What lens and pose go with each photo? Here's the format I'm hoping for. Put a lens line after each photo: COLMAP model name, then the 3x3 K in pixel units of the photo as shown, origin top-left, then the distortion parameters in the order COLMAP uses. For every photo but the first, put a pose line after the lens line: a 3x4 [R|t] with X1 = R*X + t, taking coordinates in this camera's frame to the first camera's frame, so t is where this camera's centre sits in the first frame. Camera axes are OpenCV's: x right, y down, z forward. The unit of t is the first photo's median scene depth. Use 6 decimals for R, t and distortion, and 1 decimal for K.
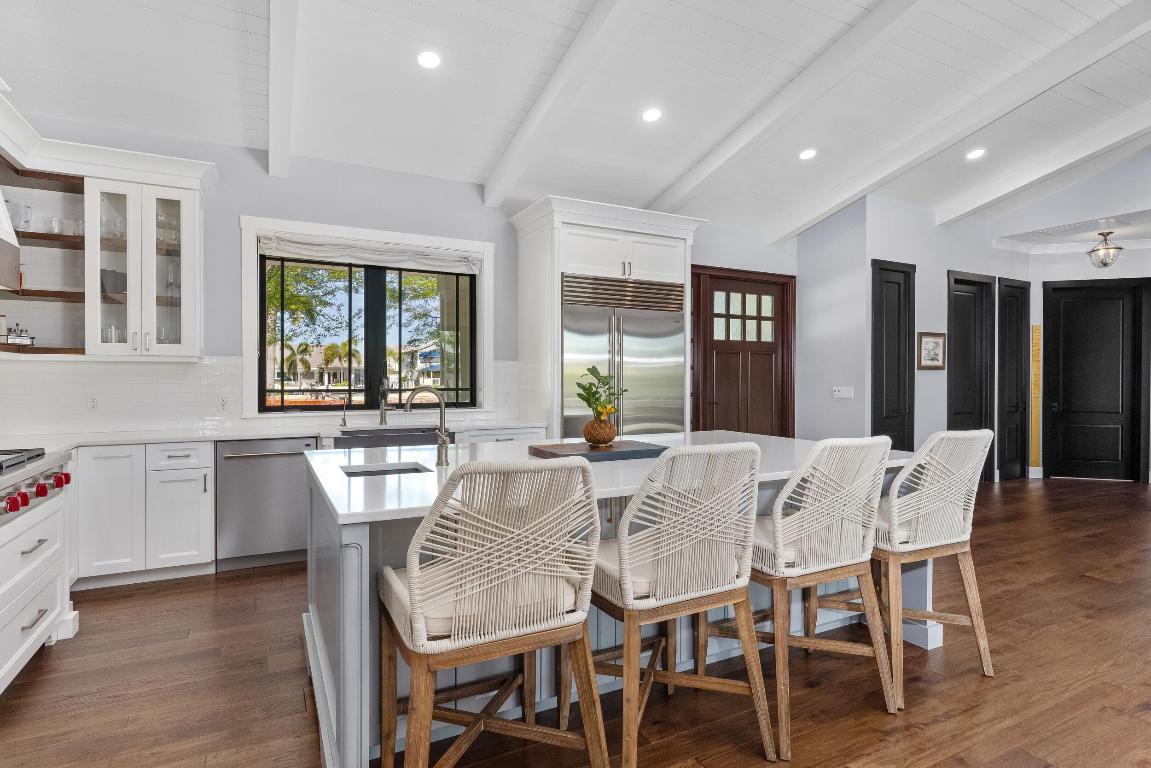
lens RADIAL K [[599.2, 0, 577.8], [0, 599.2, 381.0], [0, 0, 1]] dist [0.003743, -0.001642]
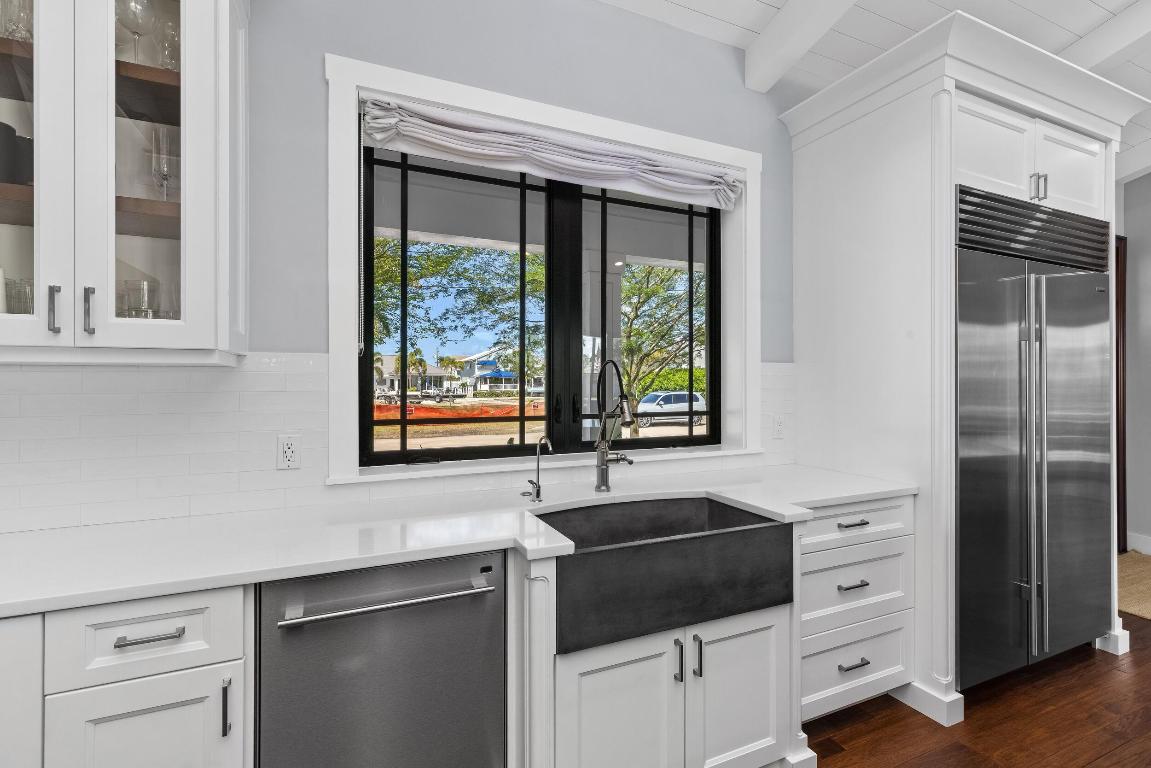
lens RADIAL K [[522.7, 0, 574.7], [0, 522.7, 378.9], [0, 0, 1]] dist [-0.002066, 0.000416]
pose [[0.998066, -0.001559, -0.062136, -0.277176], [0.000722, 0.999909, -0.013478, -0.011956], [0.062151, 0.013407, 0.997977, 0.490165]]
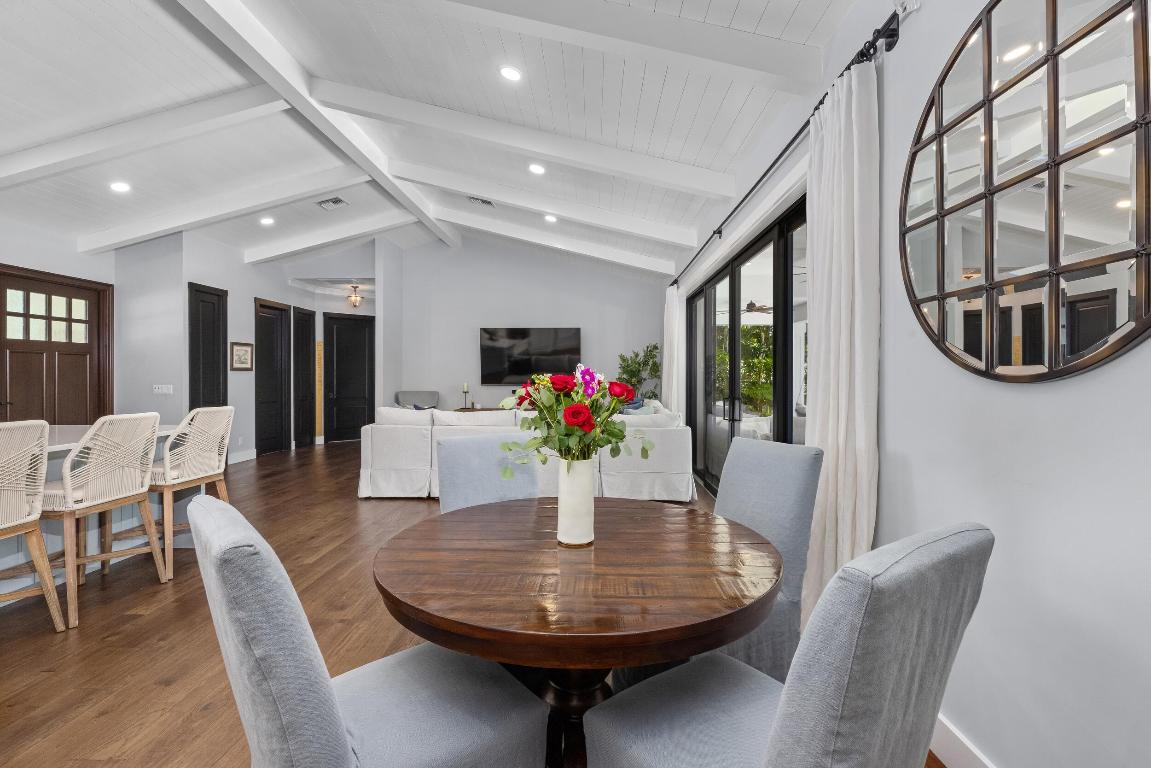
lens RADIAL K [[522.7, 0, 577.3], [0, 522.7, 372.6], [0, 0, 1]] dist [-0.002066, 0.000416]
pose [[0.495565, 0.000936, 0.868570, -0.054343], [0.010303, 0.999923, -0.006956, 0.001690], [-0.868510, 0.012396, 0.495517, -0.246298]]
